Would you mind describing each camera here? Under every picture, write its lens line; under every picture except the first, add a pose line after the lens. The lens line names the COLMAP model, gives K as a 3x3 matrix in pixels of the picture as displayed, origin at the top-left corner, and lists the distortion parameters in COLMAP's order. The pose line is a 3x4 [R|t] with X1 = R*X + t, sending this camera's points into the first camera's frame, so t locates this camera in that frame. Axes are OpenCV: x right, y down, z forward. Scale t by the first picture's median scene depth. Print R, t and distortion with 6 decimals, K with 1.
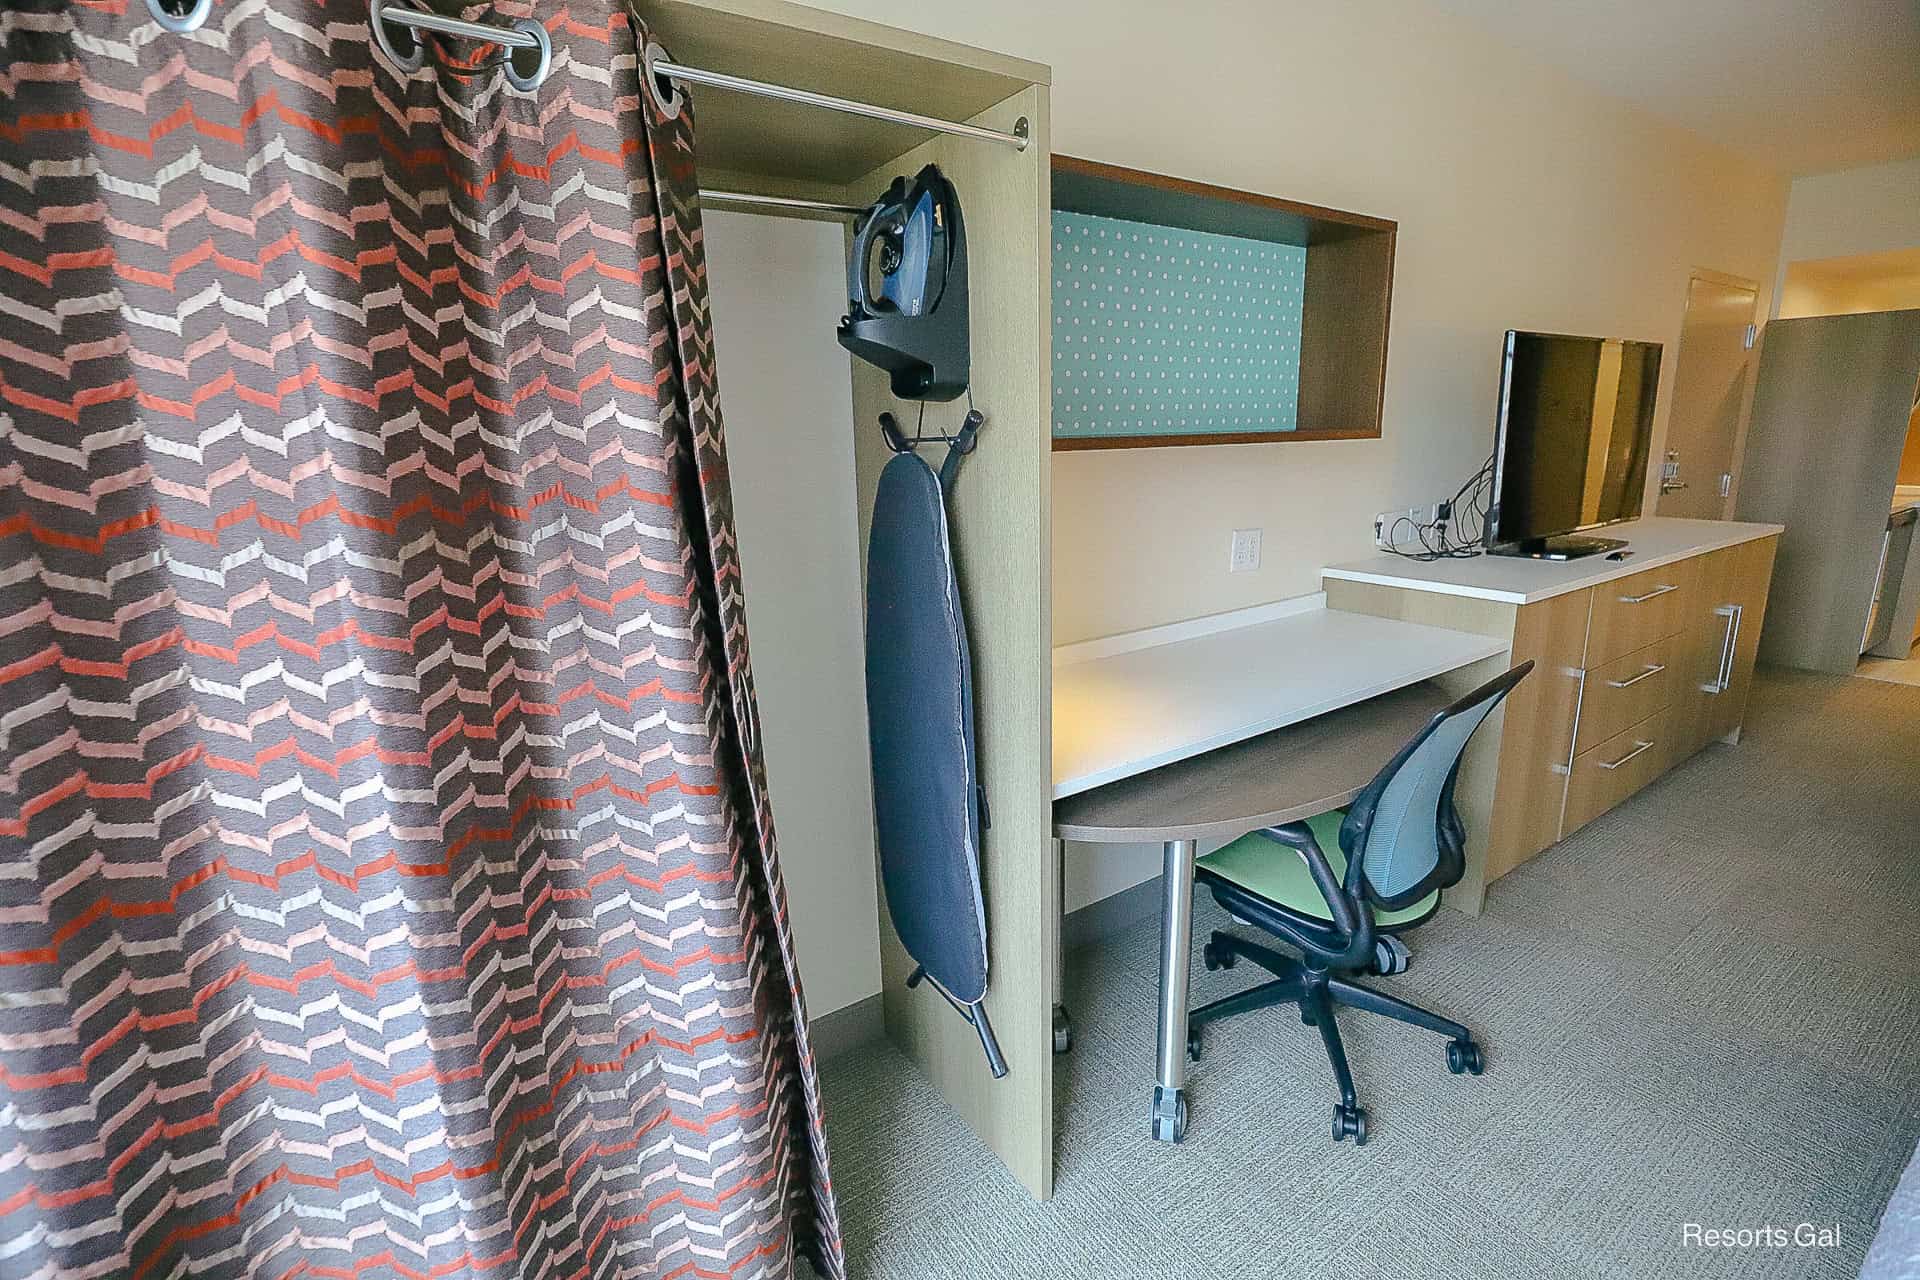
lens RADIAL K [[875.3, 0, 964.9], [0, 875.3, 646.9], [0, 0, 1]] dist [-0.029707, 0.000986]
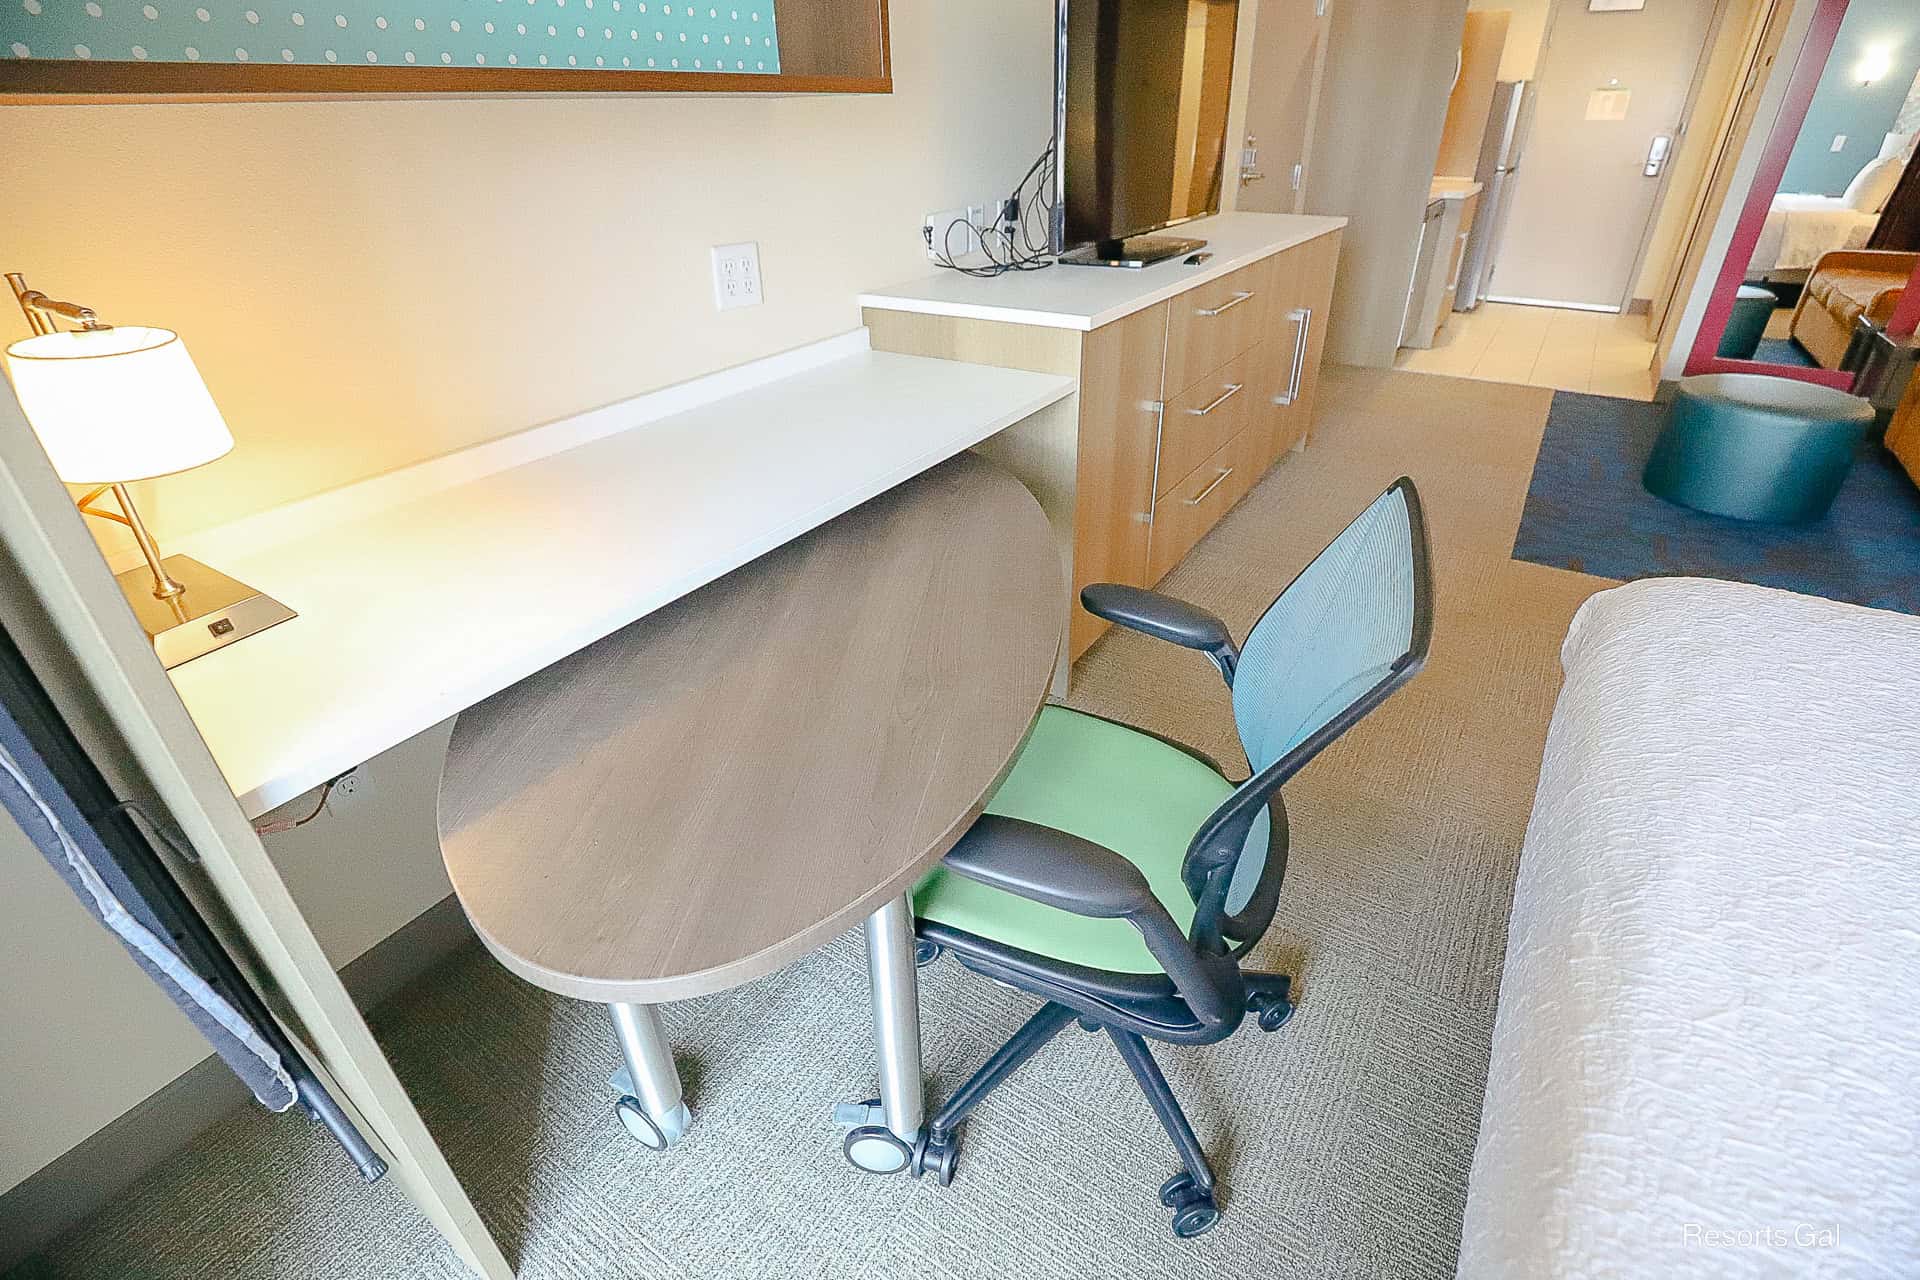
lens RADIAL K [[888.2, 0, 963.7], [0, 888.2, 631.3], [0, 0, 1]] dist [-0.037028, 0.007307]
pose [[0.922918, -0.185614, 0.337297, 0.169008], [0.087355, 0.954216, 0.286080, -0.021536], [-0.374955, -0.234564, 0.896877, 0.197900]]
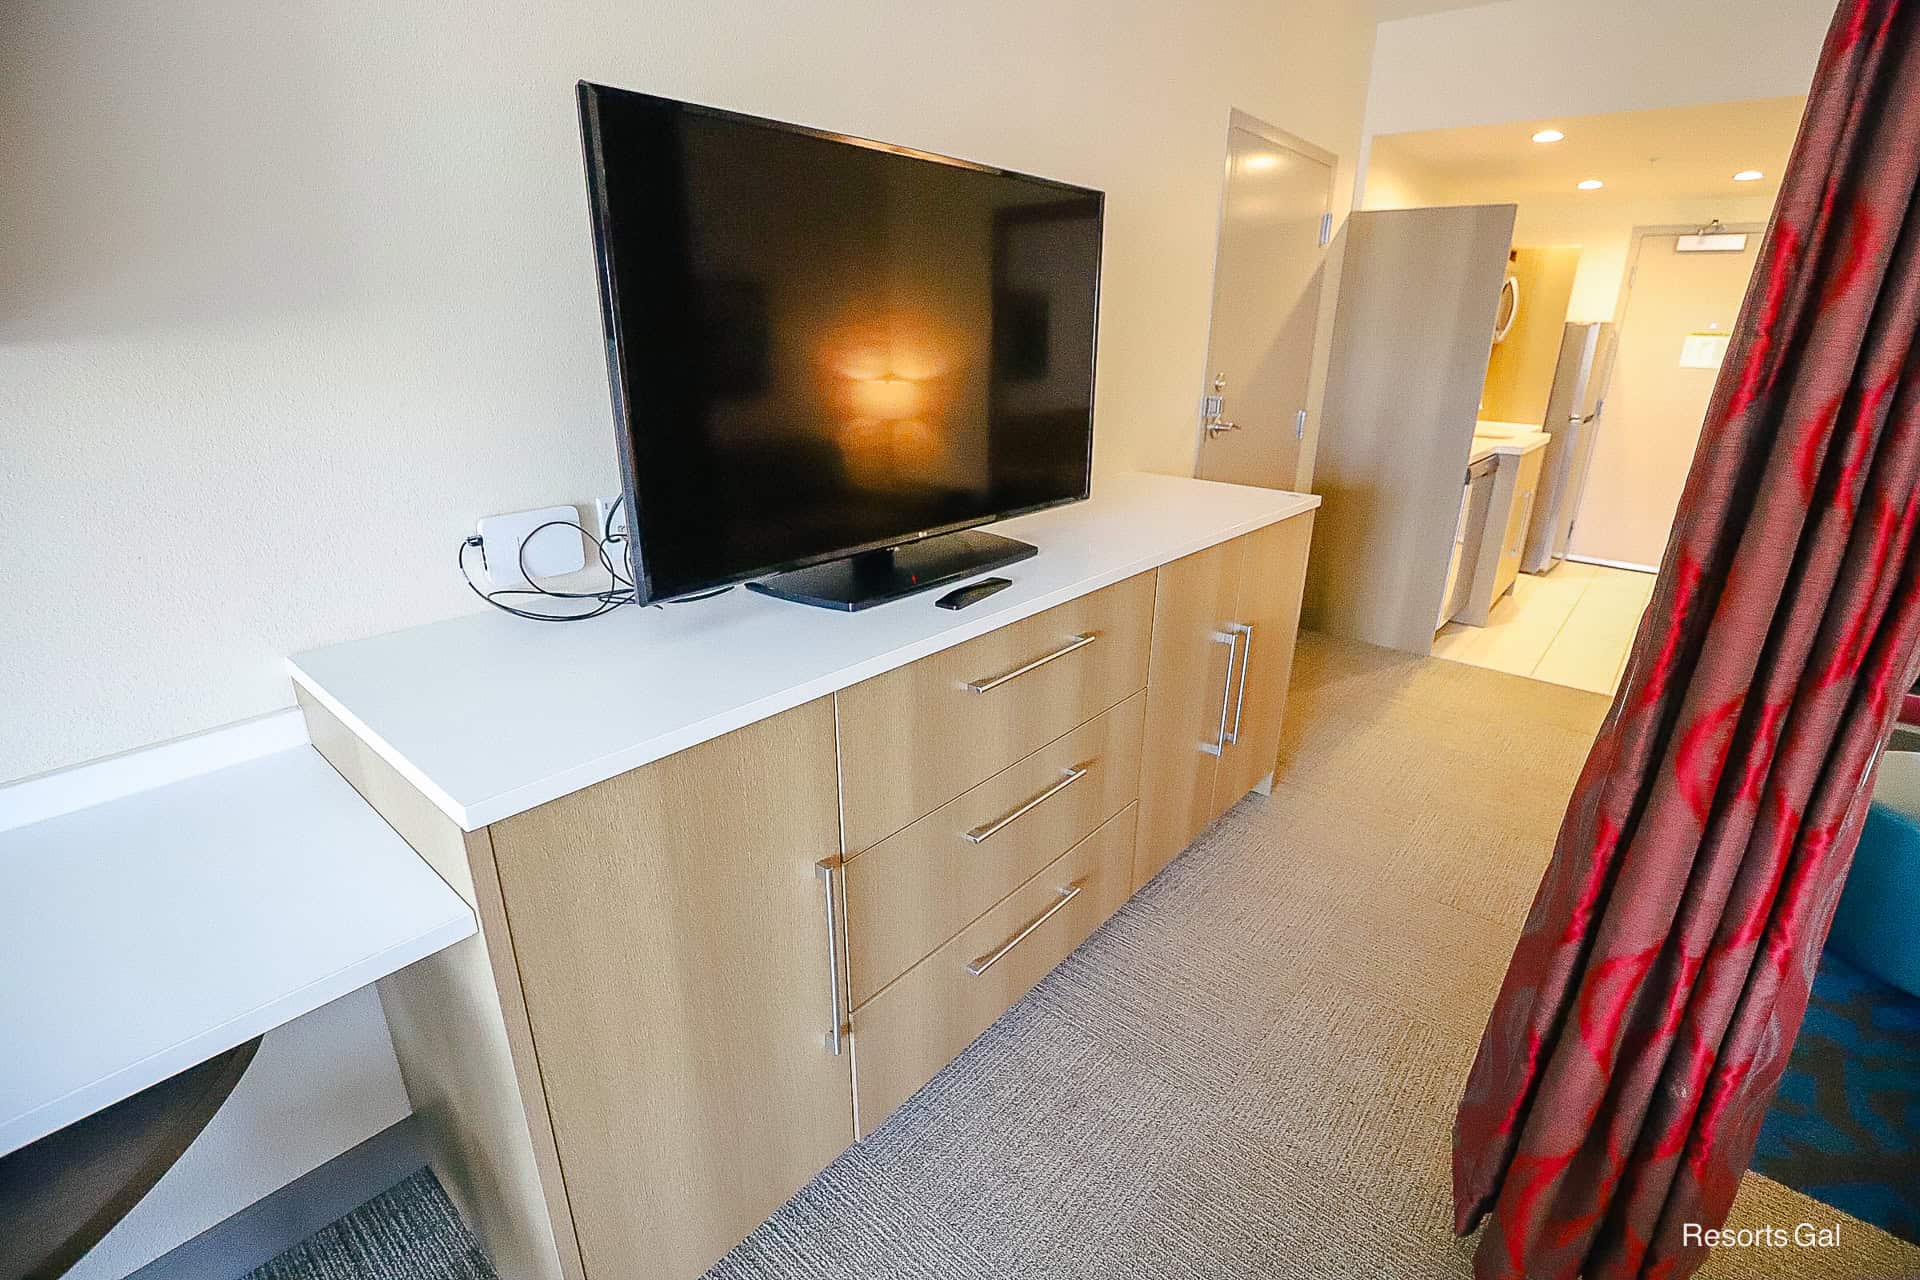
lens RADIAL K [[875.3, 0, 964.9], [0, 875.3, 646.9], [0, 0, 1]] dist [-0.029707, 0.000986]
pose [[0.961716, -0.051984, 0.269072, 0.587604], [0.023969, 0.994037, 0.106375, -0.125139], [-0.272998, -0.095853, 0.957228, 0.470207]]
